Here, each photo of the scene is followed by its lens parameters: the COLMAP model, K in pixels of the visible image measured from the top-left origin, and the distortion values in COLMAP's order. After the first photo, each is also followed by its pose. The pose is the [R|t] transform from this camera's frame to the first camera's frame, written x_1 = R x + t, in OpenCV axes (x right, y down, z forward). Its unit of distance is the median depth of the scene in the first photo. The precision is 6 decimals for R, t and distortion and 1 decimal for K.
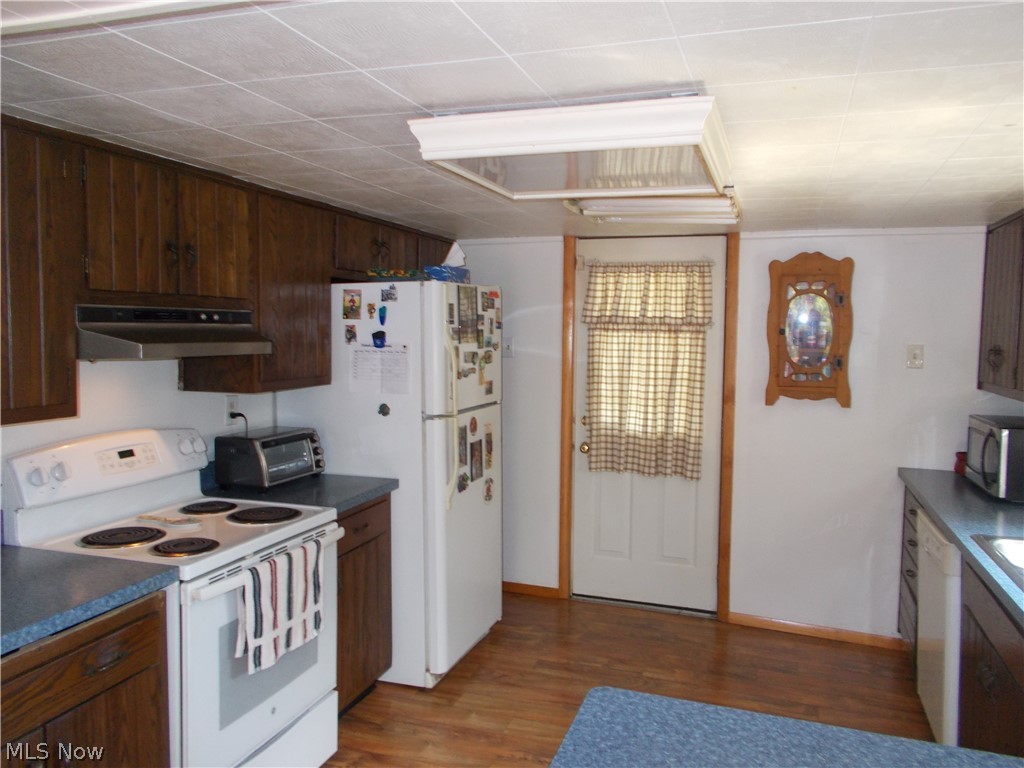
lens RADIAL K [[785.1, 0, 516.3], [0, 785.1, 382.1], [0, 0, 1]] dist [0.061935, 0.000508]
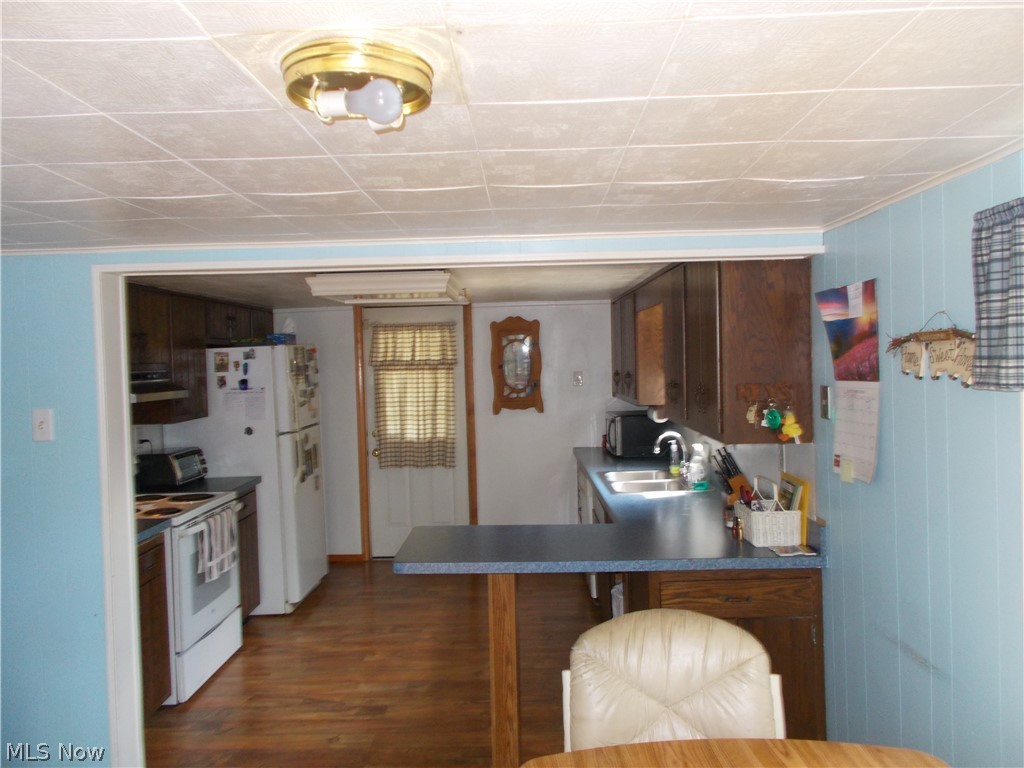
lens RADIAL K [[785.1, 0, 516.3], [0, 785.1, 382.1], [0, 0, 1]] dist [0.061935, 0.000508]
pose [[0.950037, -0.048105, 0.308407, -0.126654], [0.059500, 0.997845, -0.027644, 0.012181], [-0.306413, 0.044613, 0.950853, -0.524650]]
